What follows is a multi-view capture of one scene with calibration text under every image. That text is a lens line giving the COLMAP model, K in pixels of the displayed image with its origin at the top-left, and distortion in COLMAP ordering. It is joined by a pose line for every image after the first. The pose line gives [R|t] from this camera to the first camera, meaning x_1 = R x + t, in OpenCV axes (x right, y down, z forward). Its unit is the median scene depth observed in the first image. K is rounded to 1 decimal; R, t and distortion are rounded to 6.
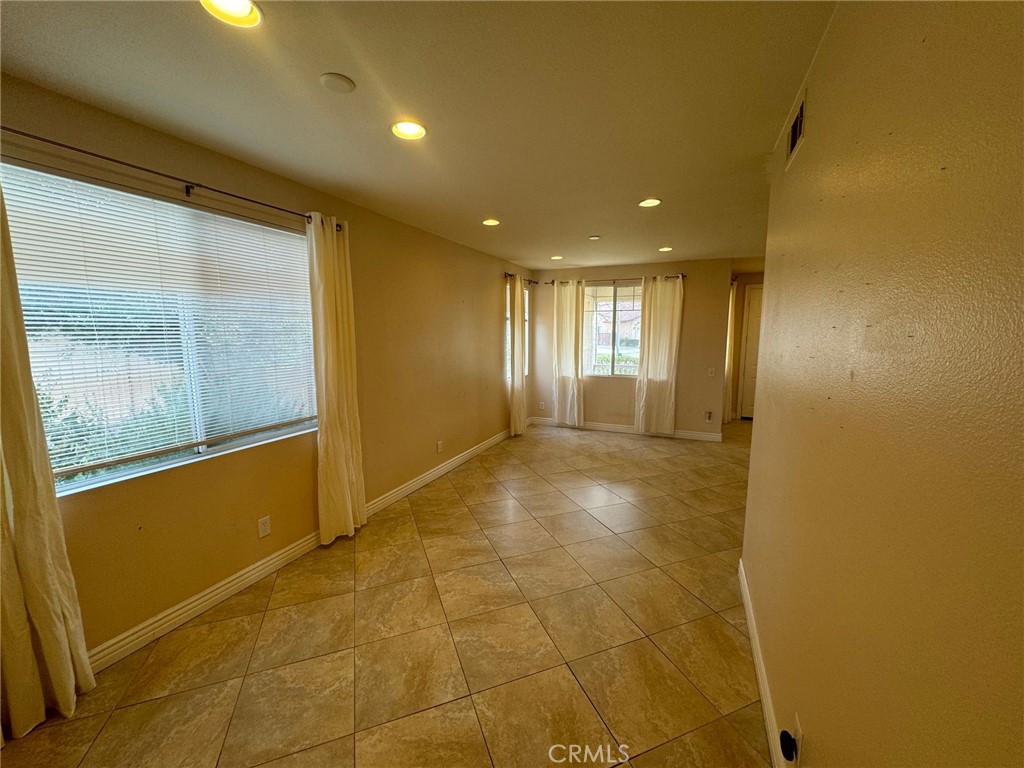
lens RADIAL K [[406.3, 0, 510.2], [0, 406.3, 383.7], [0, 0, 1]] dist [-0.003158, -0.000143]
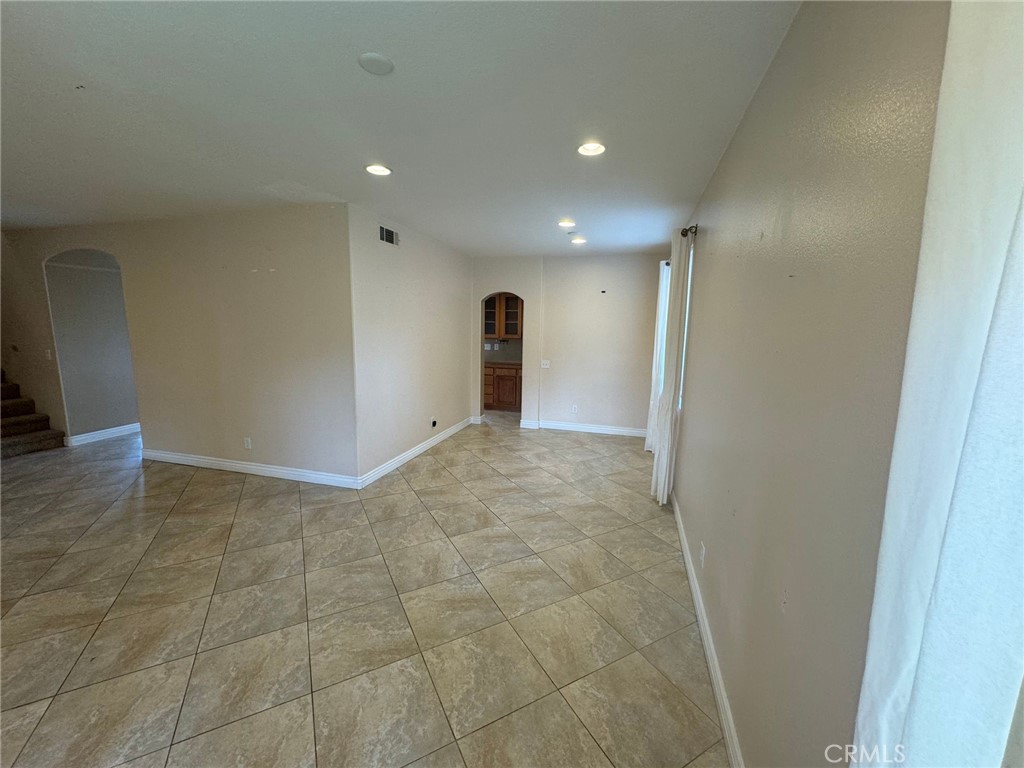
lens RADIAL K [[406.3, 0, 511.4], [0, 406.3, 387.0], [0, 0, 1]] dist [-0.003158, -0.000143]
pose [[-0.990656, 0.005943, -0.136257, 0.132656], [-0.032366, 0.960266, 0.277202, -0.179264], [0.132491, 0.279021, -0.951101, 1.389790]]
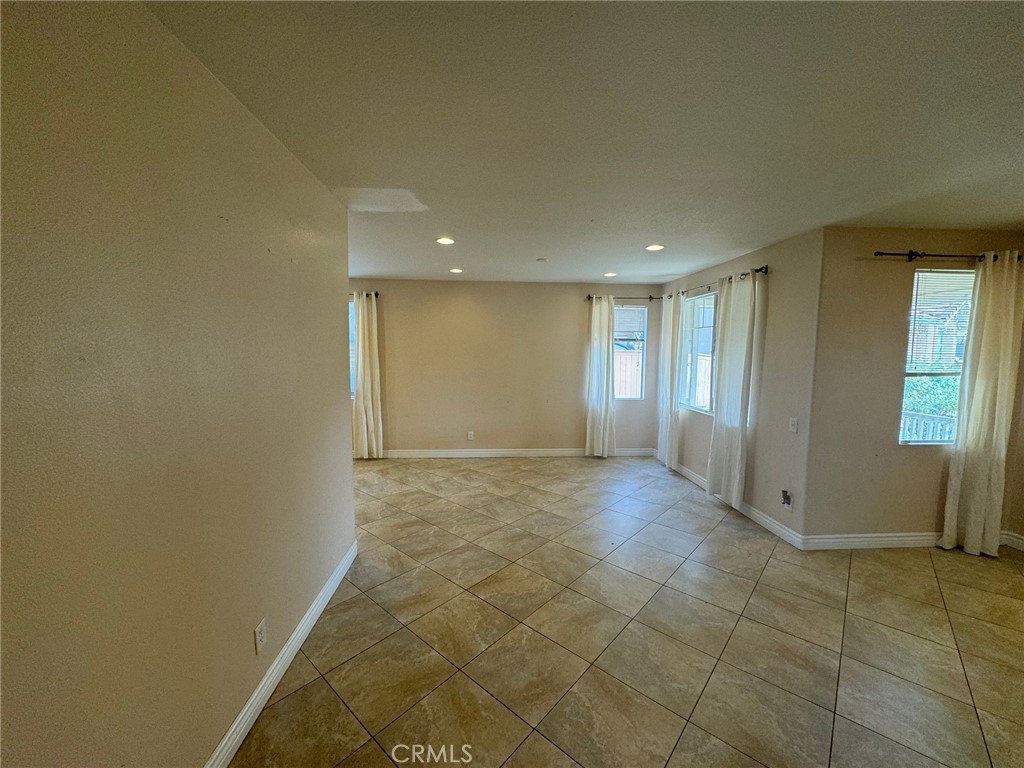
lens RADIAL K [[406.3, 0, 511.0], [0, 406.3, 386.3], [0, 0, 1]] dist [-0.003158, -0.000143]
pose [[0.467771, 0.087029, -0.879554, 1.053296], [-0.123937, 0.991767, 0.032219, -0.066686], [0.875117, 0.093938, 0.474706, 0.463843]]
